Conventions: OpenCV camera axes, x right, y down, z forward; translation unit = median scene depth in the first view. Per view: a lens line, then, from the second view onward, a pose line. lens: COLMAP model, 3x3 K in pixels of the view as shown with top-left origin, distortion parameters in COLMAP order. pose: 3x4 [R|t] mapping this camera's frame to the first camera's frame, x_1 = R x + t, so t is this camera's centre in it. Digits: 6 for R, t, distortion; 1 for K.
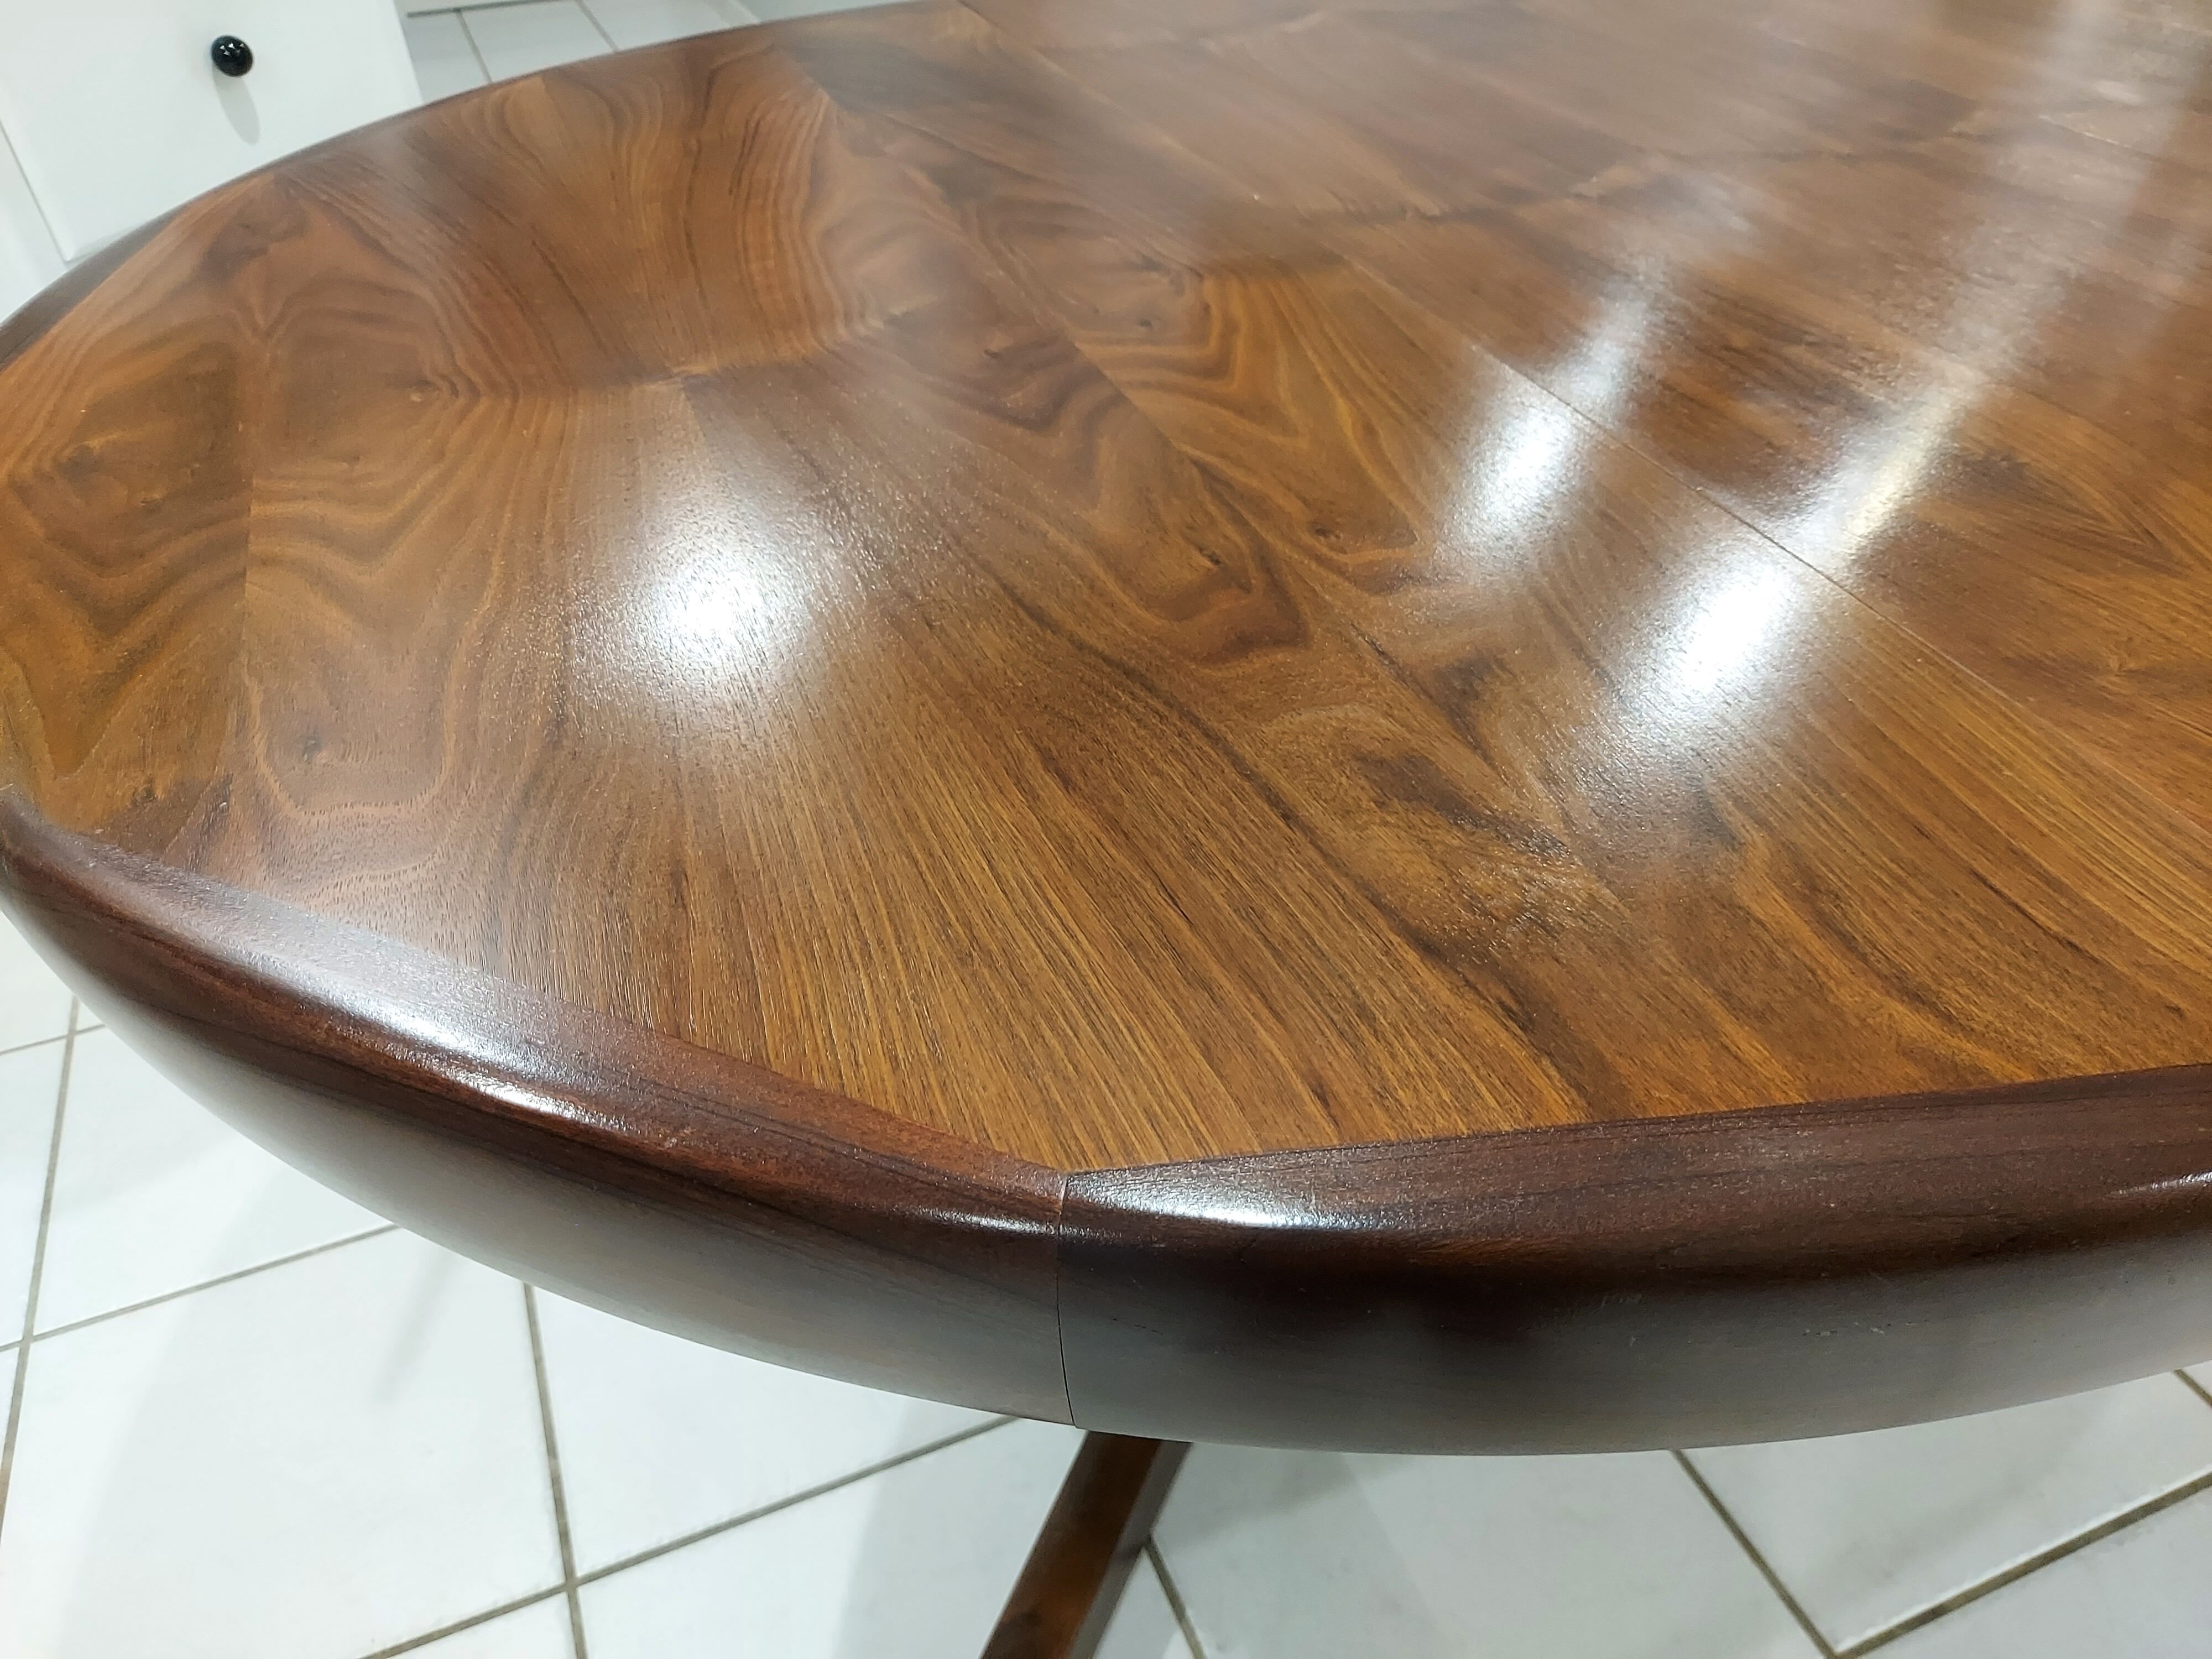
lens RADIAL K [[1617.1, 0, 1104.6], [0, 1617.1, 823.4], [0, 0, 1]] dist [0.051767, -0.064836]
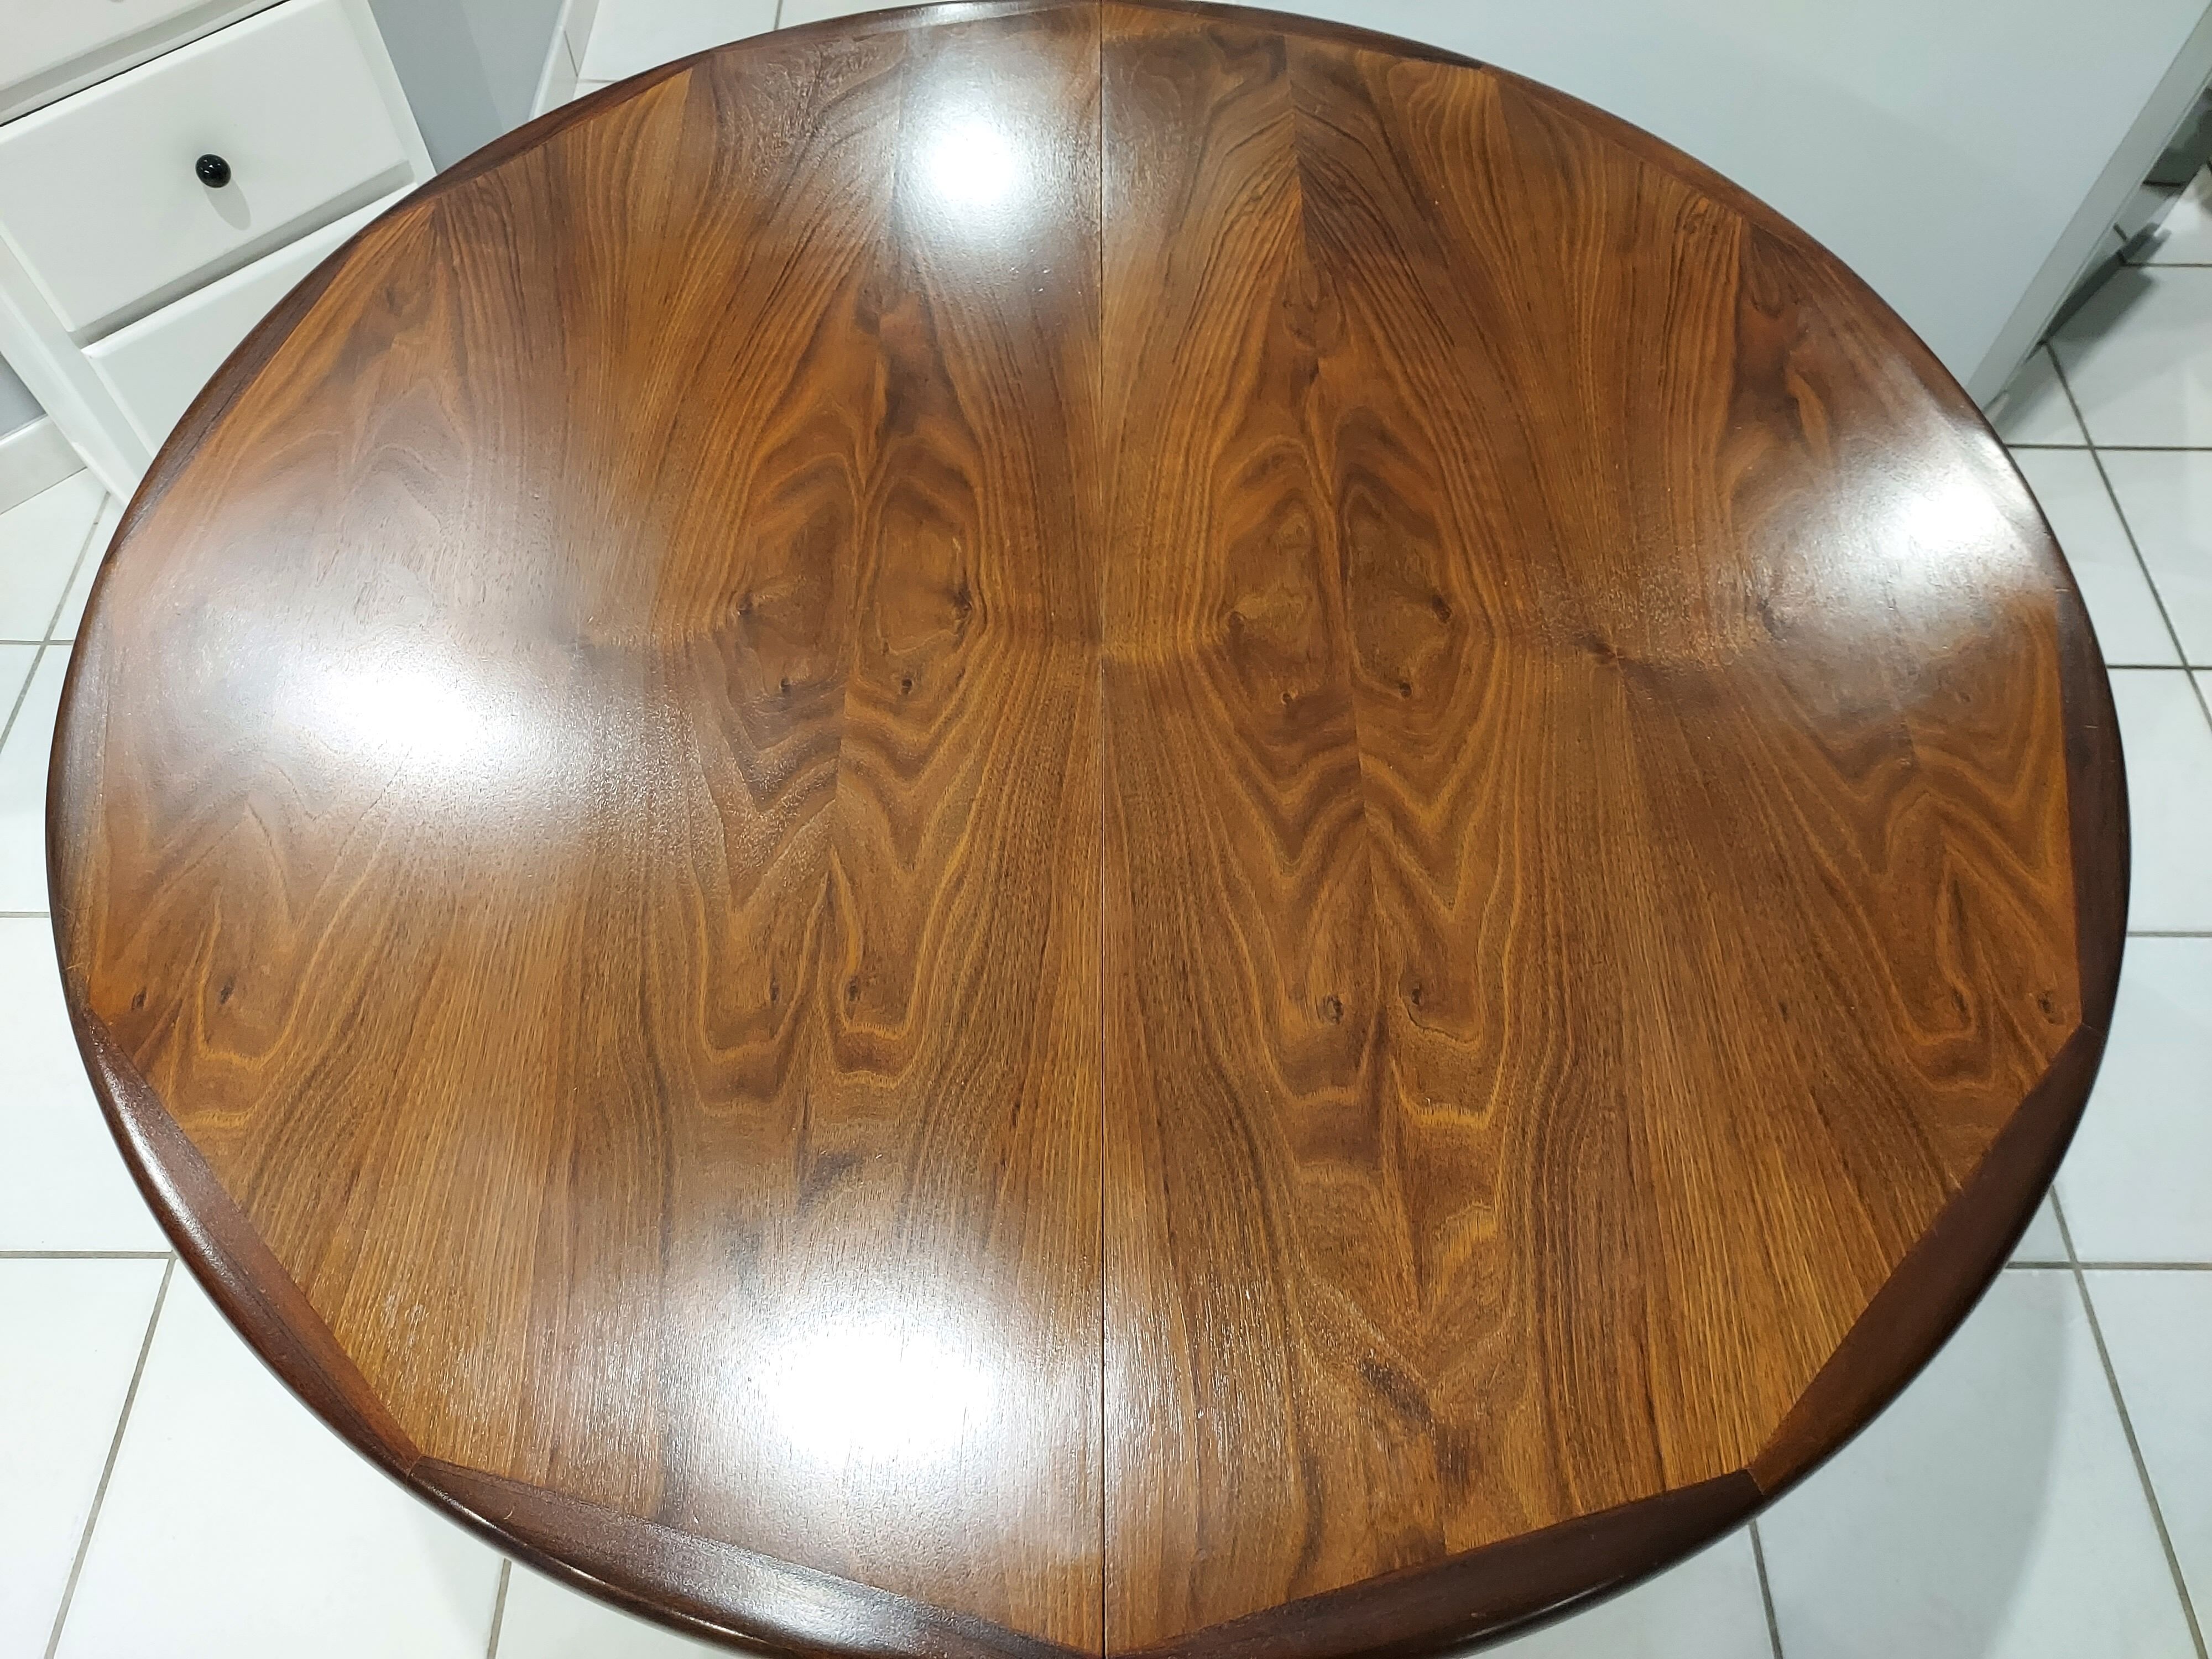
lens RADIAL K [[1617.1, 0, 1104.6], [0, 1617.1, 823.4], [0, 0, 1]] dist [0.051767, -0.064836]
pose [[0.934648, 0.325174, -0.143860, 0.545318], [-0.253210, 0.892714, 0.372755, -0.989010], [0.249635, -0.311968, 0.916711, -0.316170]]
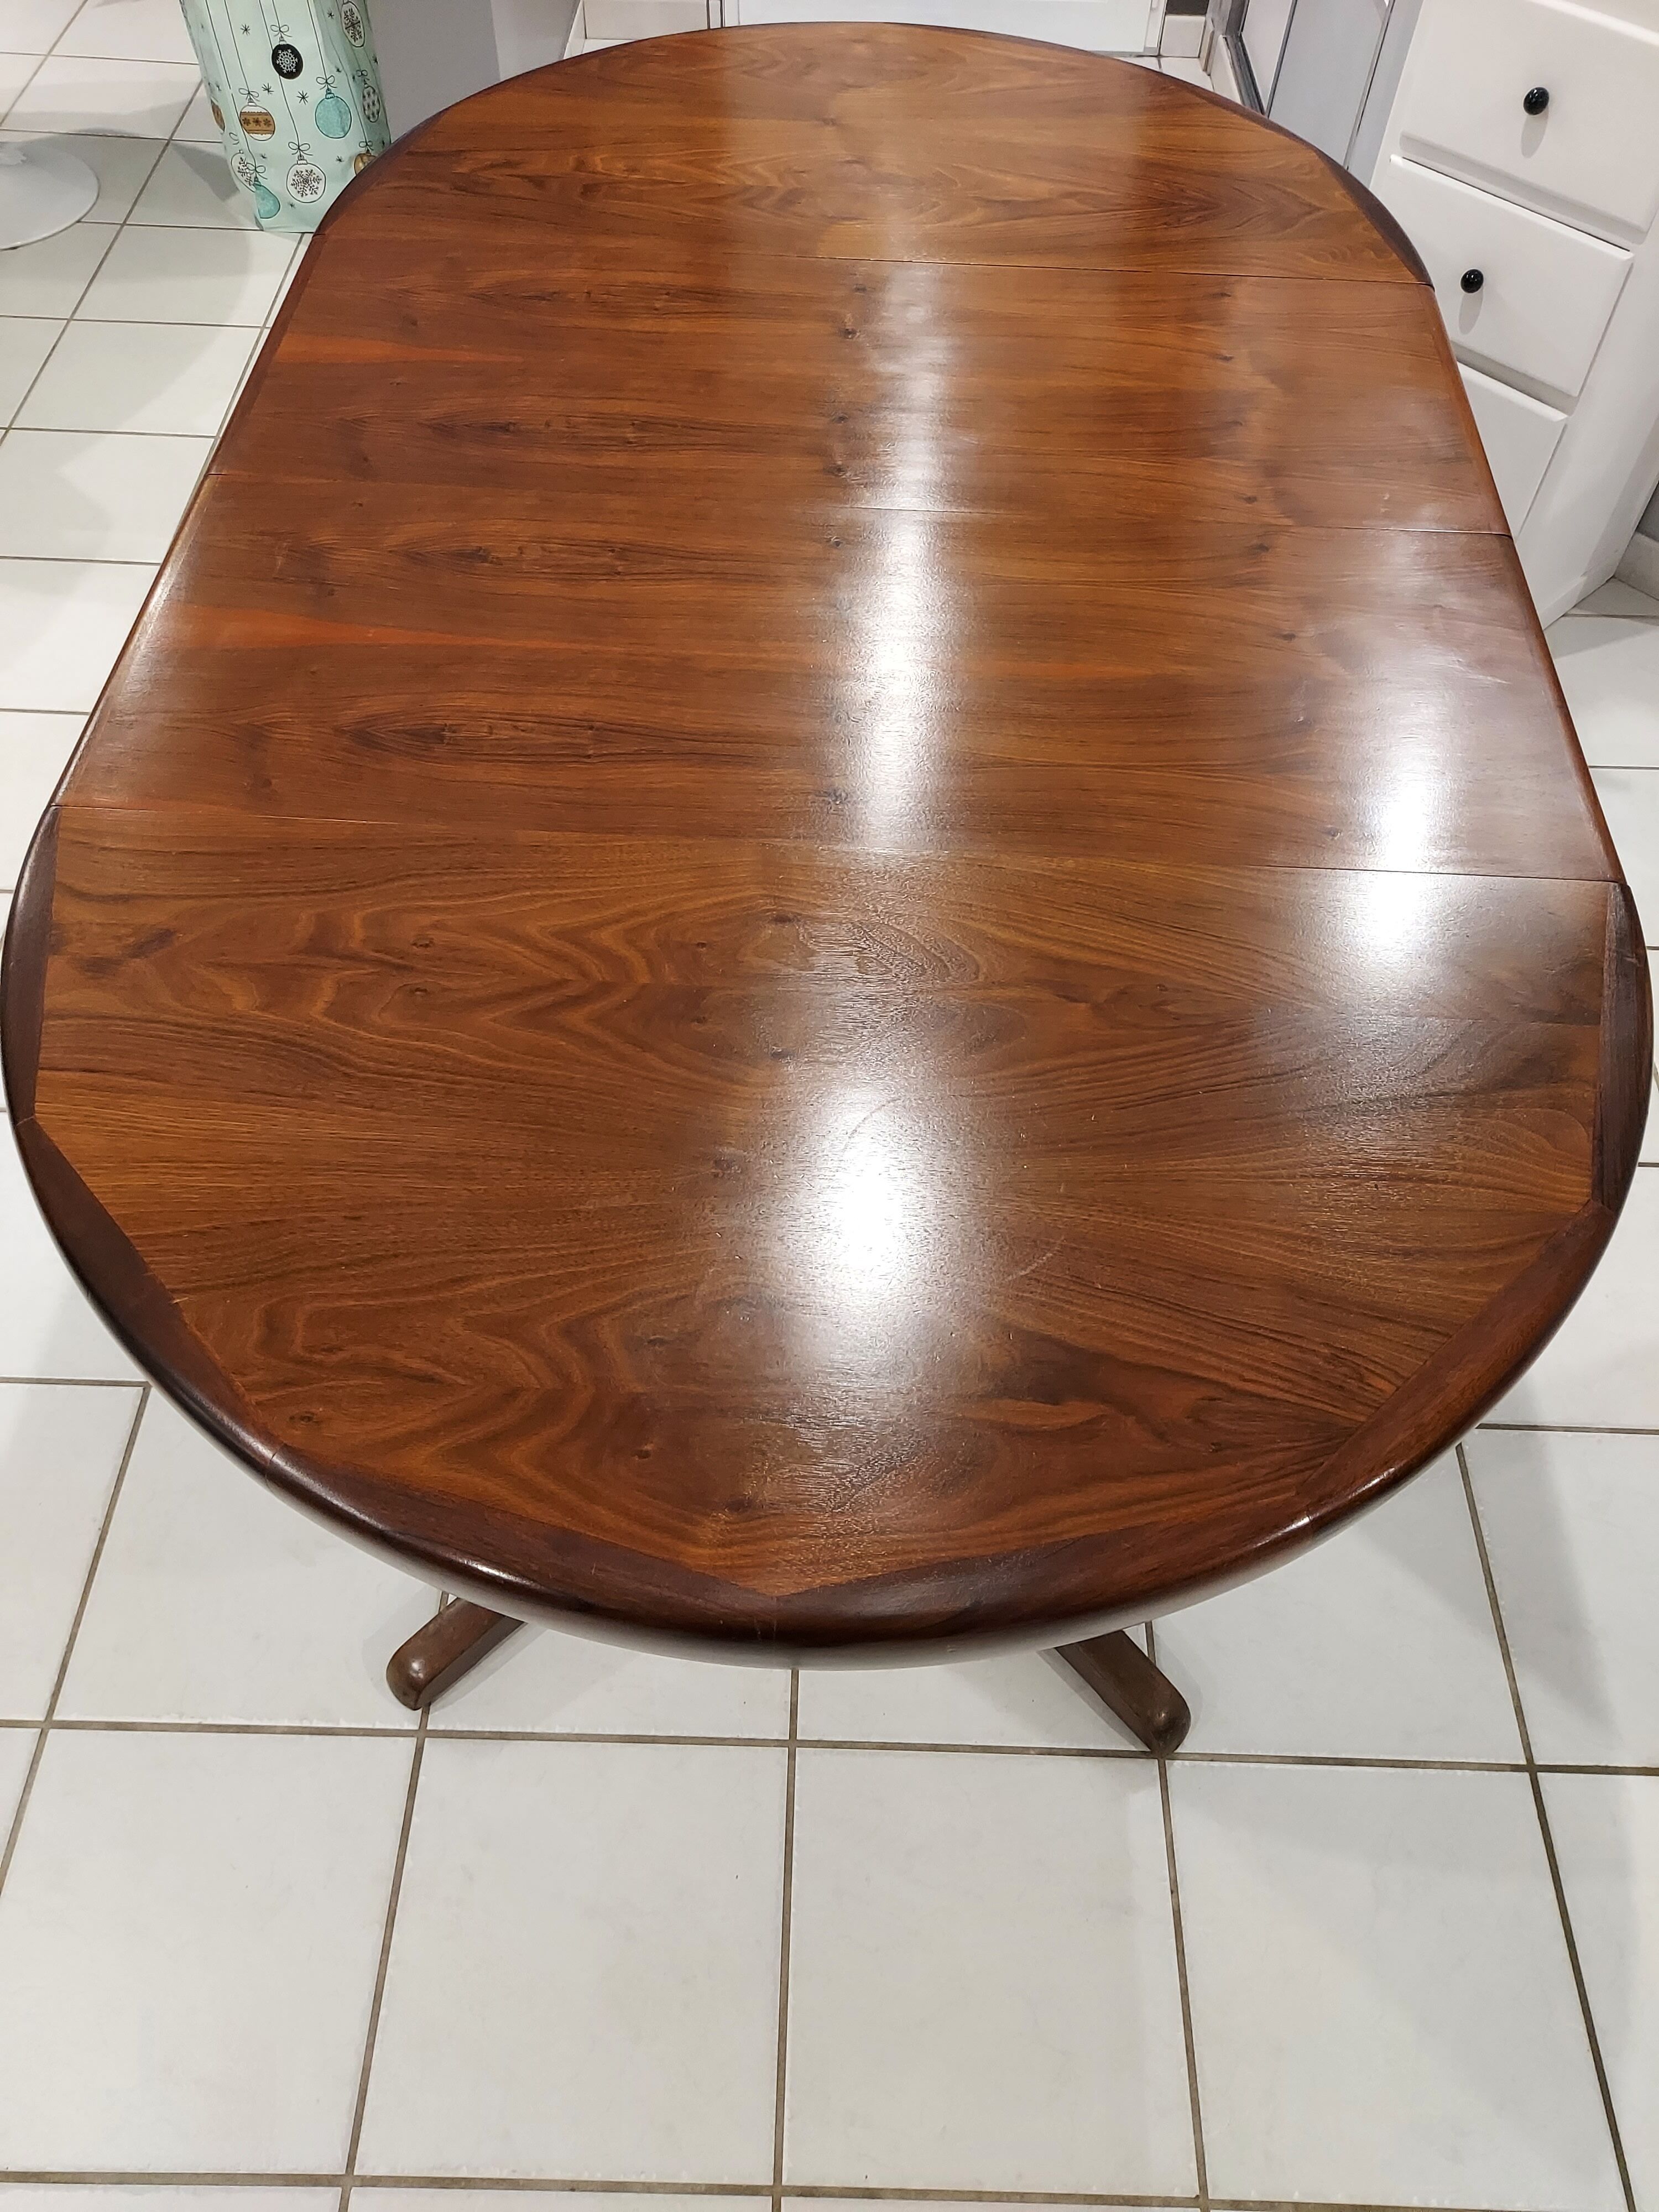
lens RADIAL K [[1617.1, 0, 845.3], [0, 1617.1, 1099.2], [0, 0, 1]] dist [0.051767, -0.064836]
pose [[-0.393178, 0.753253, -0.527277, 1.687868], [-0.575810, 0.245369, 0.779895, -2.296253], [0.716836, 0.610250, 0.337257, 0.937872]]
